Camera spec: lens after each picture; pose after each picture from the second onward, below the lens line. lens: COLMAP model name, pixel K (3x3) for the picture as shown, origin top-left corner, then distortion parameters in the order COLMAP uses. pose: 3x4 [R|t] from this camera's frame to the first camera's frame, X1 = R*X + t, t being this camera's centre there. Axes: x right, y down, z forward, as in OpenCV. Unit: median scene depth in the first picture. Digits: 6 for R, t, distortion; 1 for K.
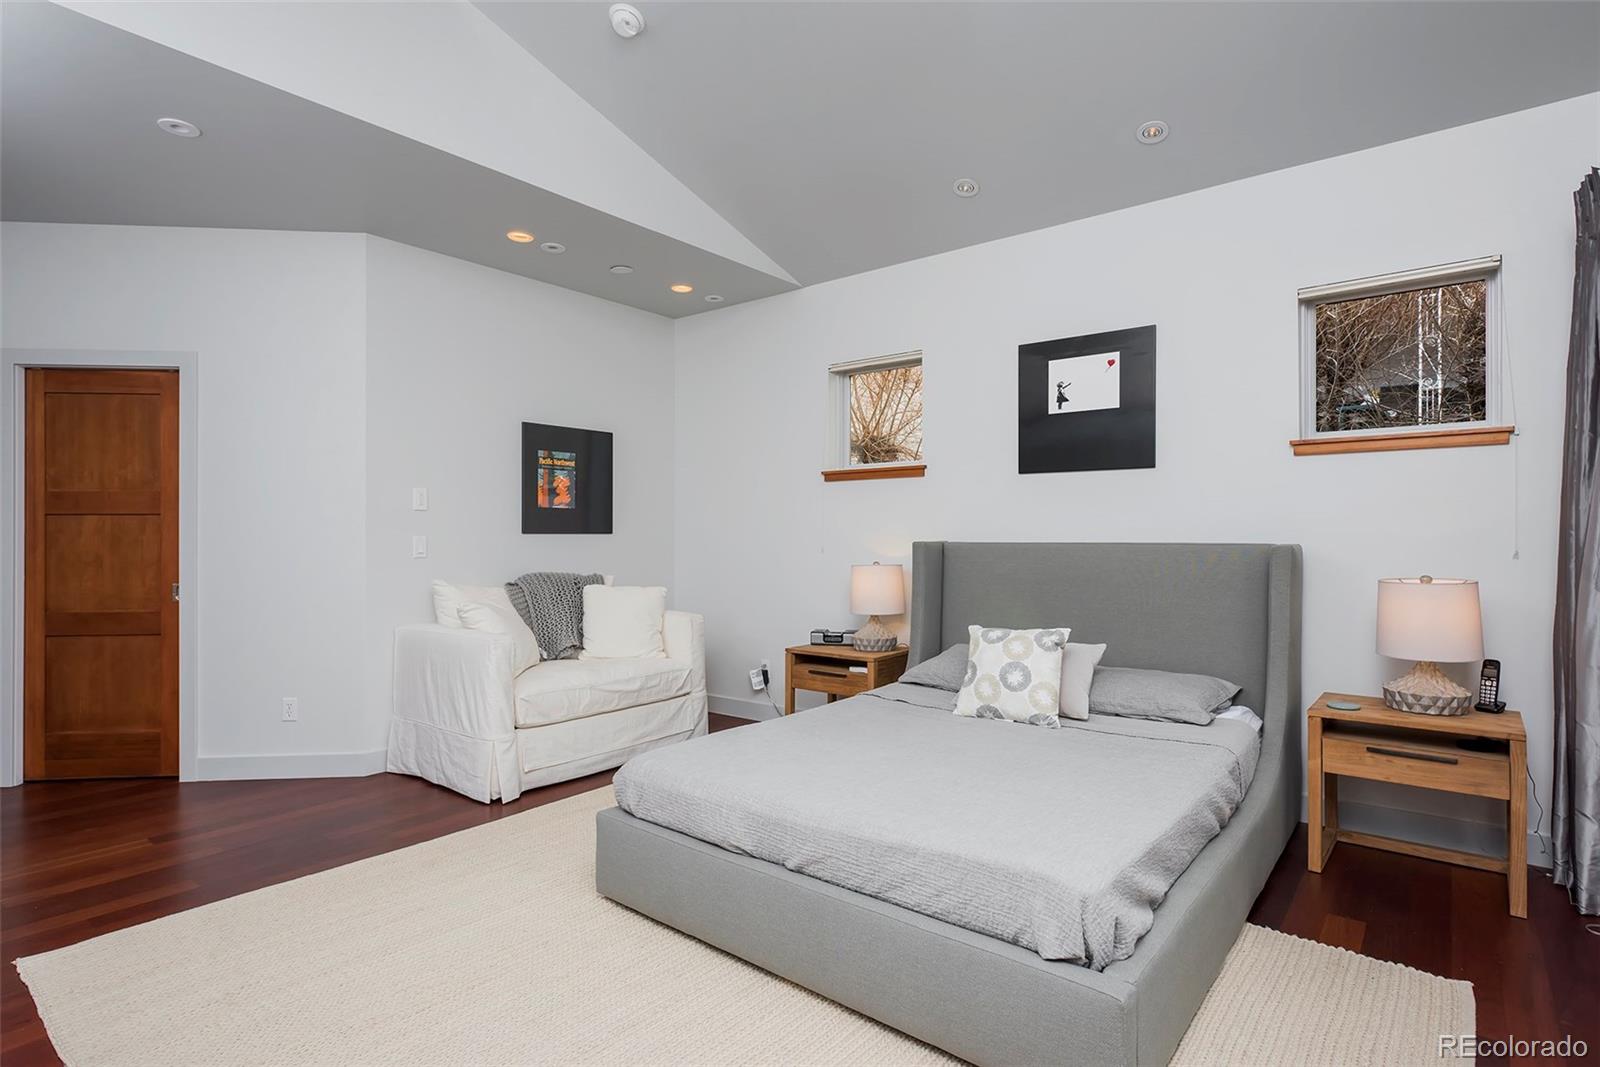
lens RADIAL K [[809.2, 0, 800.0], [0, 809.2, 533.5], [0, 0, 1]] dist [-0.000268, -0.000066]
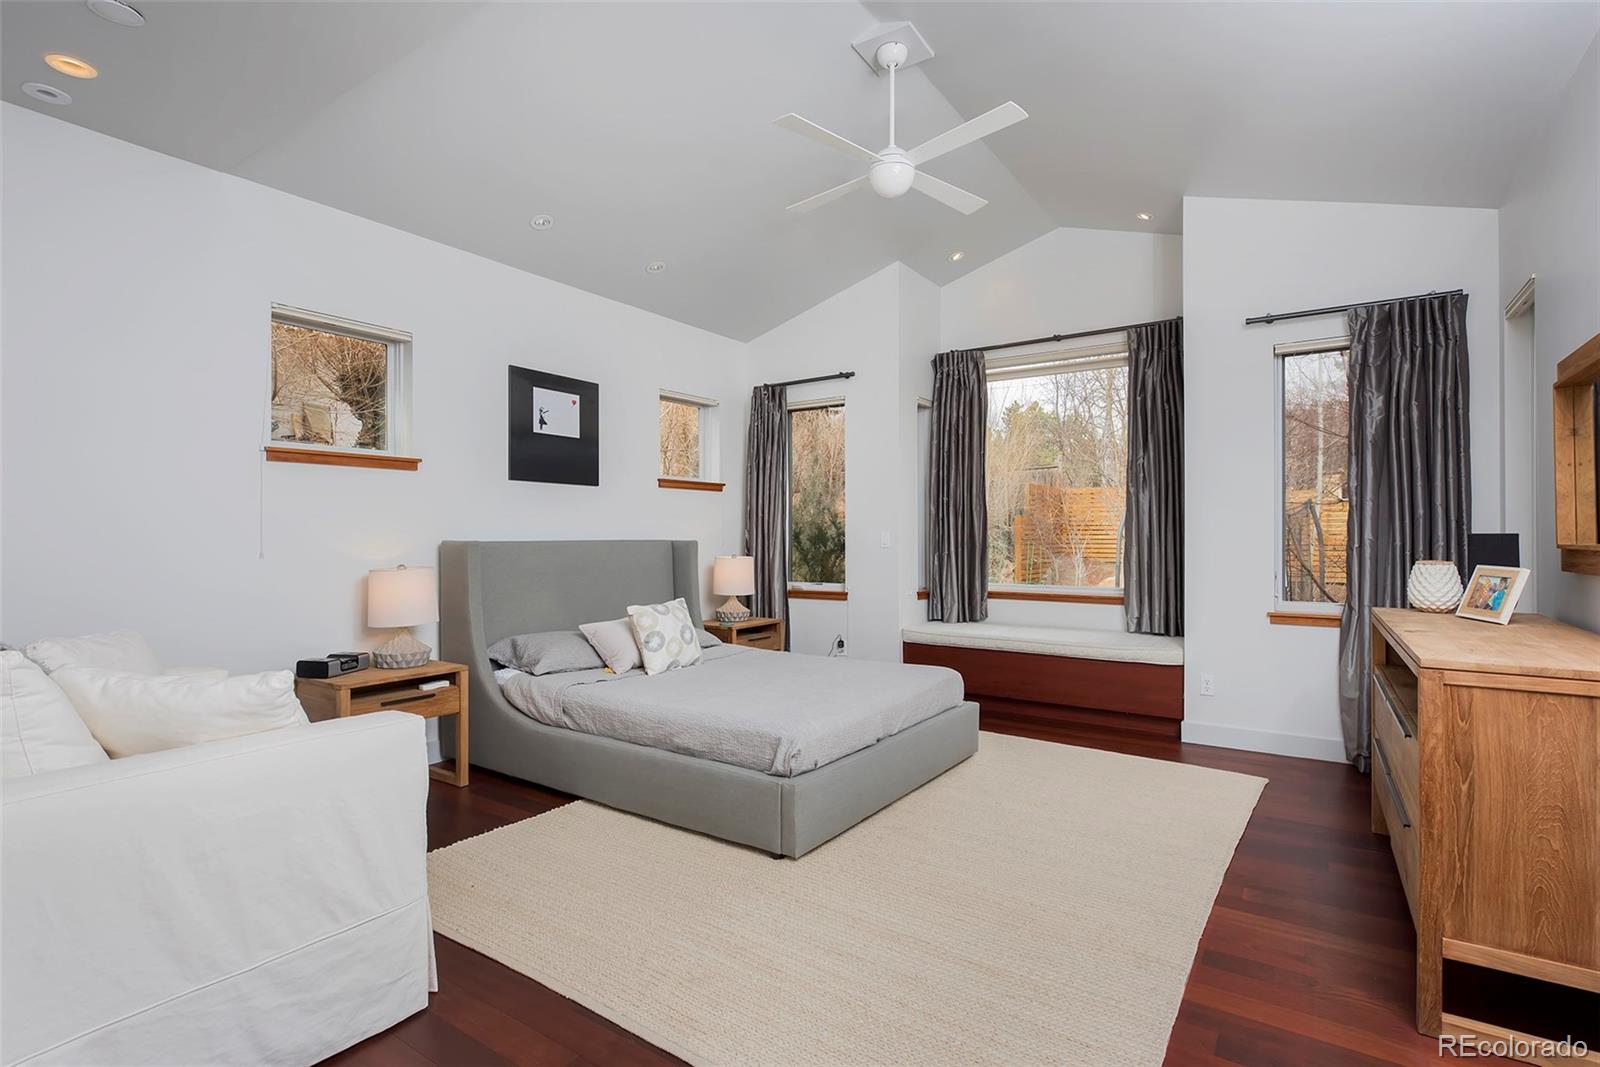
lens RADIAL K [[778.4, 0, 800.0], [0, 778.4, 533.5], [0, 0, 1]] dist [0.003137, 0.000245]
pose [[-0.075367, -0.002044, 0.997154, -0.898609], [-0.005266, 0.999985, 0.001651, -0.003154], [-0.997142, -0.005126, -0.075377, 0.729931]]
